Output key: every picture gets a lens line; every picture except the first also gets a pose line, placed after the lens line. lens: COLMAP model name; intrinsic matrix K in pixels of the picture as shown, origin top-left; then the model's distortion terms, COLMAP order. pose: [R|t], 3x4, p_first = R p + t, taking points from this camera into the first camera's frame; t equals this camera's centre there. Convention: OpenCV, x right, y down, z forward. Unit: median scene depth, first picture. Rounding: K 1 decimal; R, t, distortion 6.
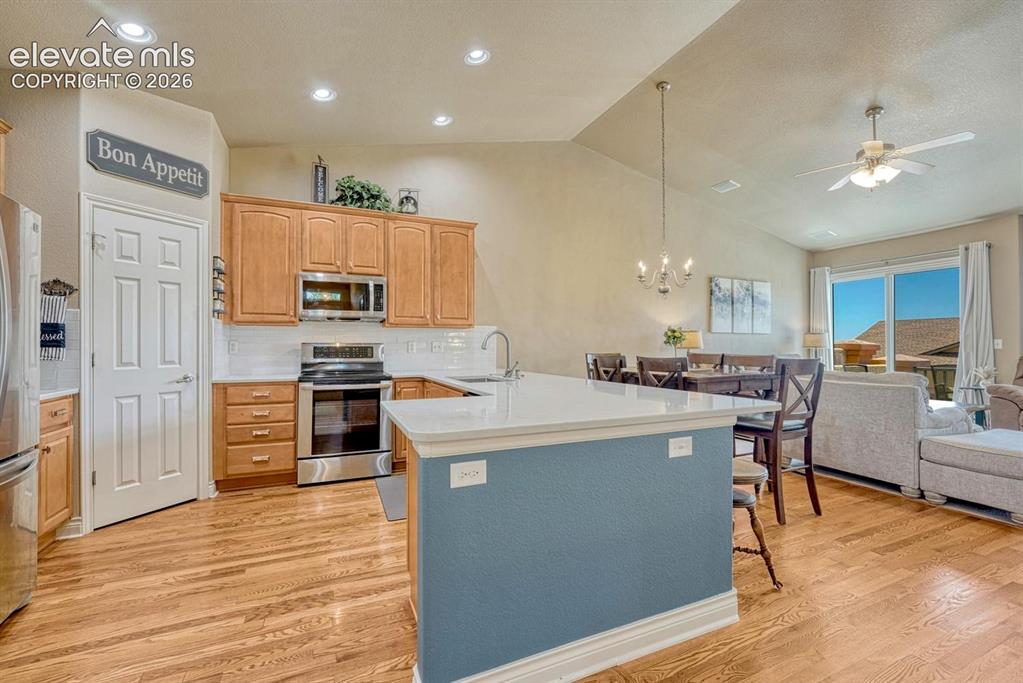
lens RADIAL K [[425.5, 0, 501.8], [0, 425.5, 335.7], [0, 0, 1]] dist [-0.008800, 0.000722]
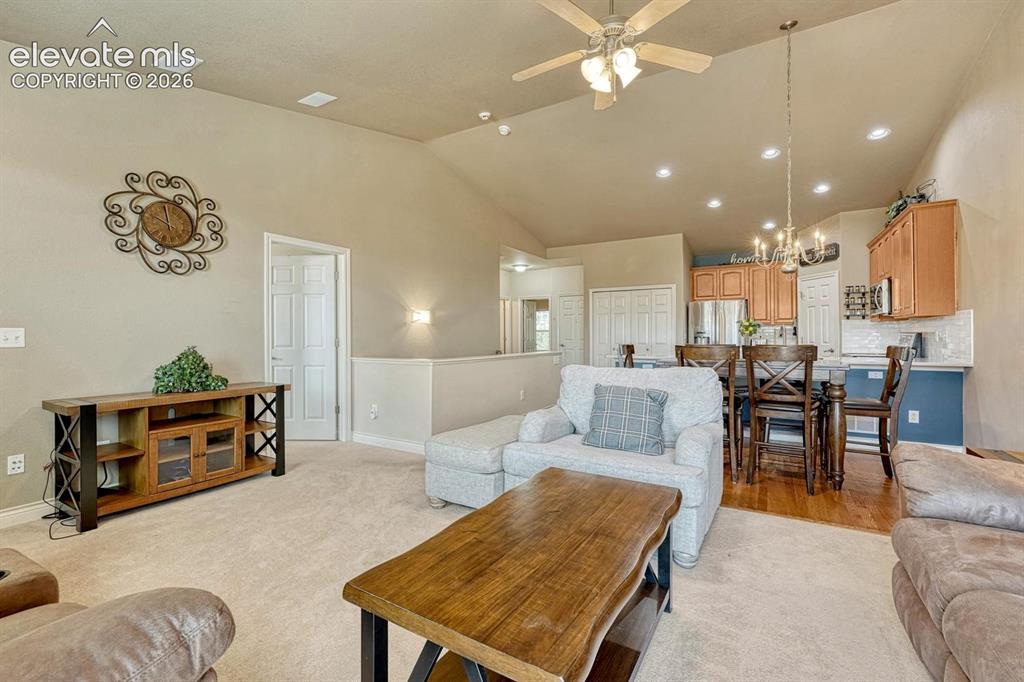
lens RADIAL K [[437.7, 0, 504.4], [0, 437.7, 339.3], [0, 0, 1]] dist [-0.008500, 0.003005]
pose [[-0.818760, 0.009153, -0.574063, 1.407387], [0.018605, 0.999771, -0.010595, 0.031573], [0.573835, -0.019355, -0.818743, 1.441821]]
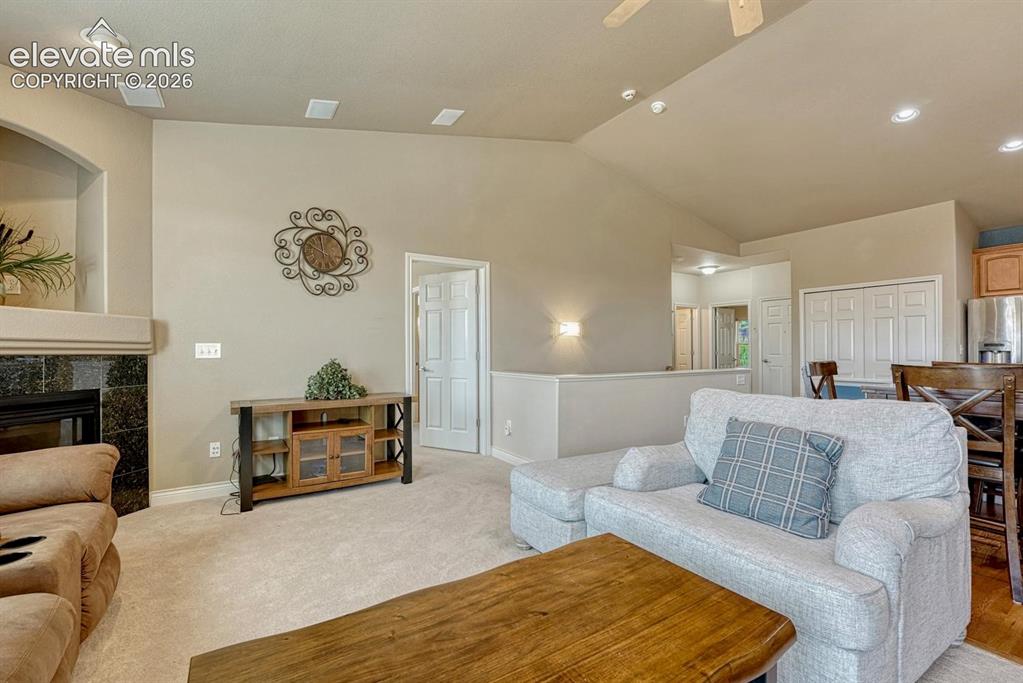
lens RADIAL K [[437.3, 0, 508.3], [0, 437.3, 349.7], [0, 0, 1]] dist [-0.008500, 0.003005]
pose [[-0.987563, 0.004663, -0.157153, 1.197738], [0.008495, 0.999682, -0.023723, 0.031032], [0.156992, -0.024763, -0.987289, 1.400531]]
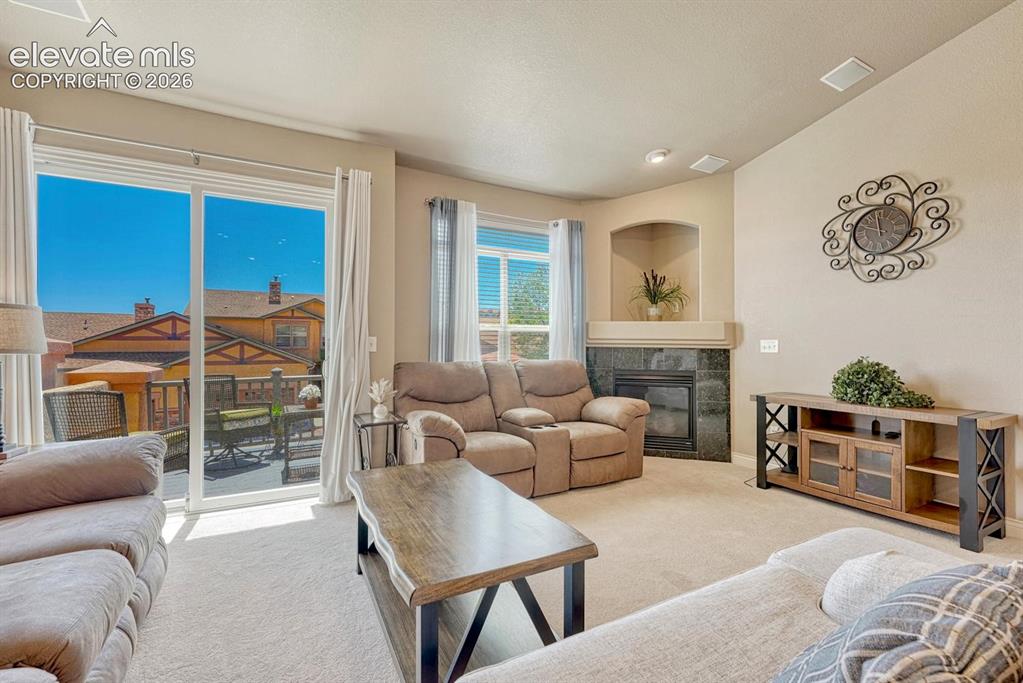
lens RADIAL K [[437.3, 0, 506.6], [0, 437.3, 343.5], [0, 0, 1]] dist [-0.008500, 0.003005]
pose [[-0.073358, 0.002386, 0.997303, 0.682915], [-0.026159, 0.999648, -0.004315, 0.021532], [-0.996963, -0.026405, -0.073270, 1.129118]]
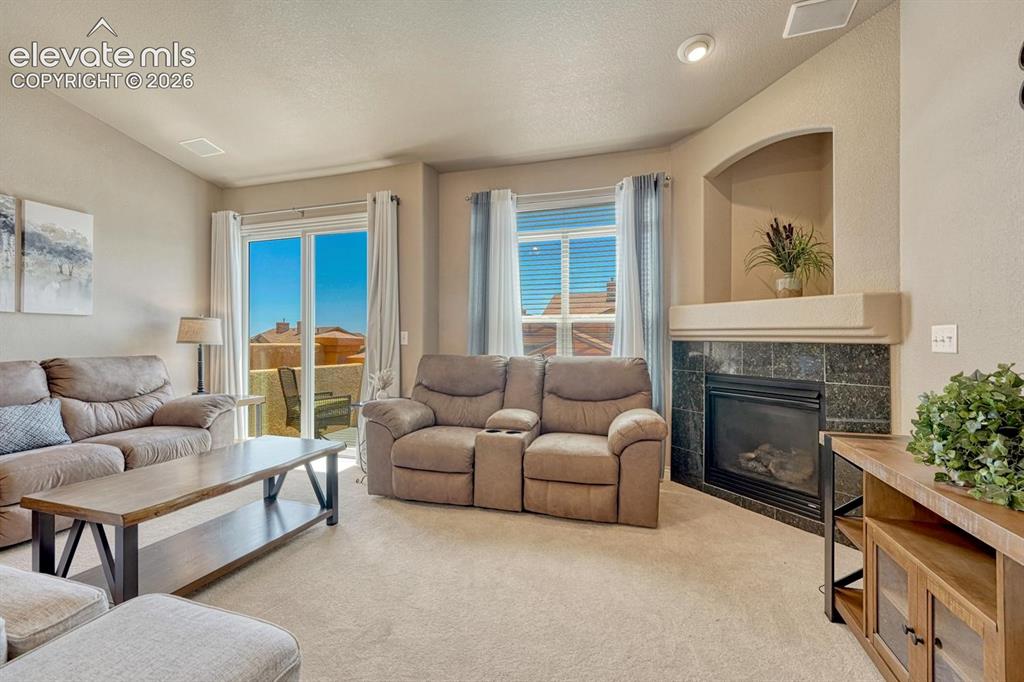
lens RADIAL K [[437.7, 0, 509.5], [0, 437.7, 340.0], [0, 0, 1]] dist [-0.008500, 0.003005]
pose [[0.659199, 0.000378, 0.751968, 0.979109], [-0.018714, 0.999698, 0.015903, 0.010396], [-0.751736, -0.024555, 0.659007, 0.486301]]
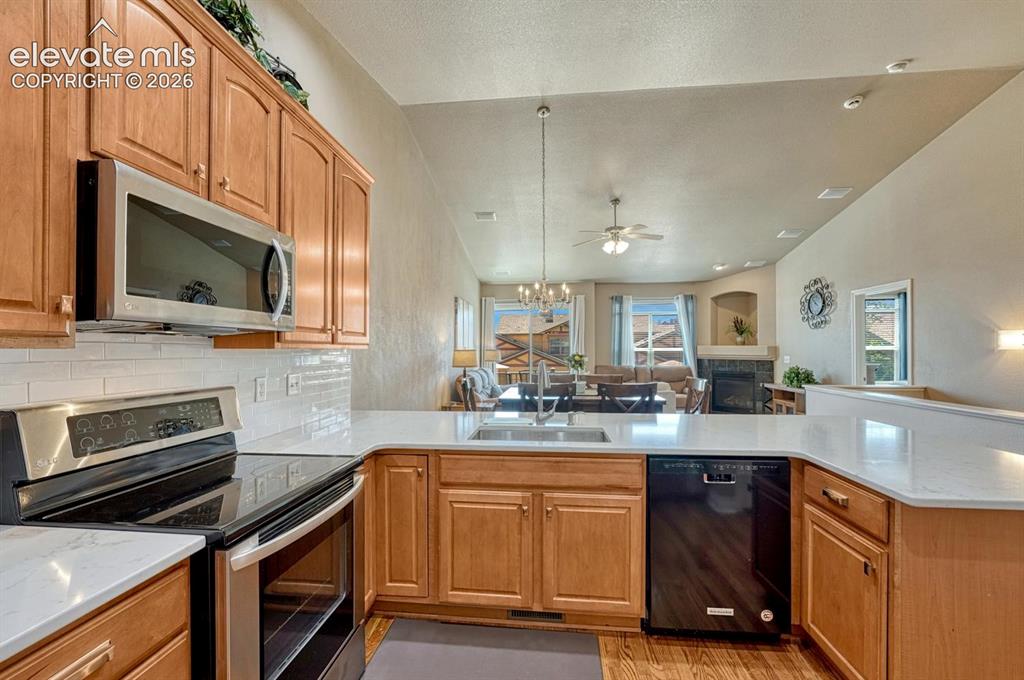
lens RADIAL K [[422.5, 0, 506.5], [0, 422.5, 347.5], [0, 0, 1]] dist [-0.012304, -0.000229]
pose [[0.492287, 0.005503, 0.870416, -0.558049], [-0.017802, 0.999835, 0.003747, -0.030426], [-0.870251, -0.017339, 0.492303, 0.607816]]
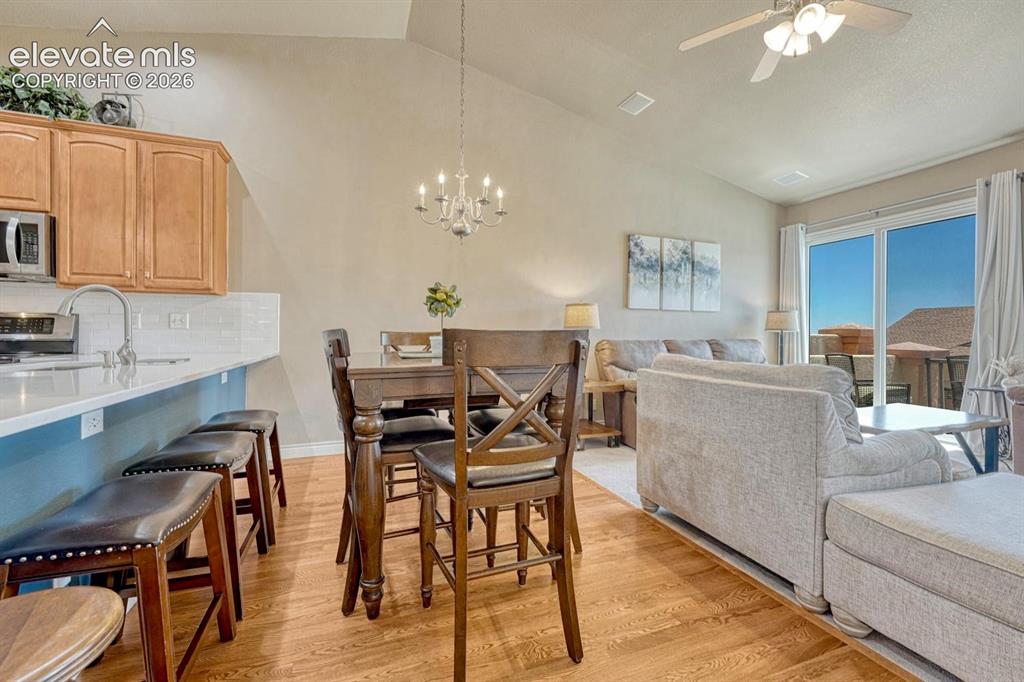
lens RADIAL K [[425.9, 0, 506.9], [0, 425.9, 330.1], [0, 0, 1]] dist [-0.008800, 0.000722]
pose [[0.998593, 0.007065, -0.052548, 0.506528], [-0.006333, 0.999881, 0.014082, 0.033156], [0.052641, -0.013730, 0.998519, 0.383294]]
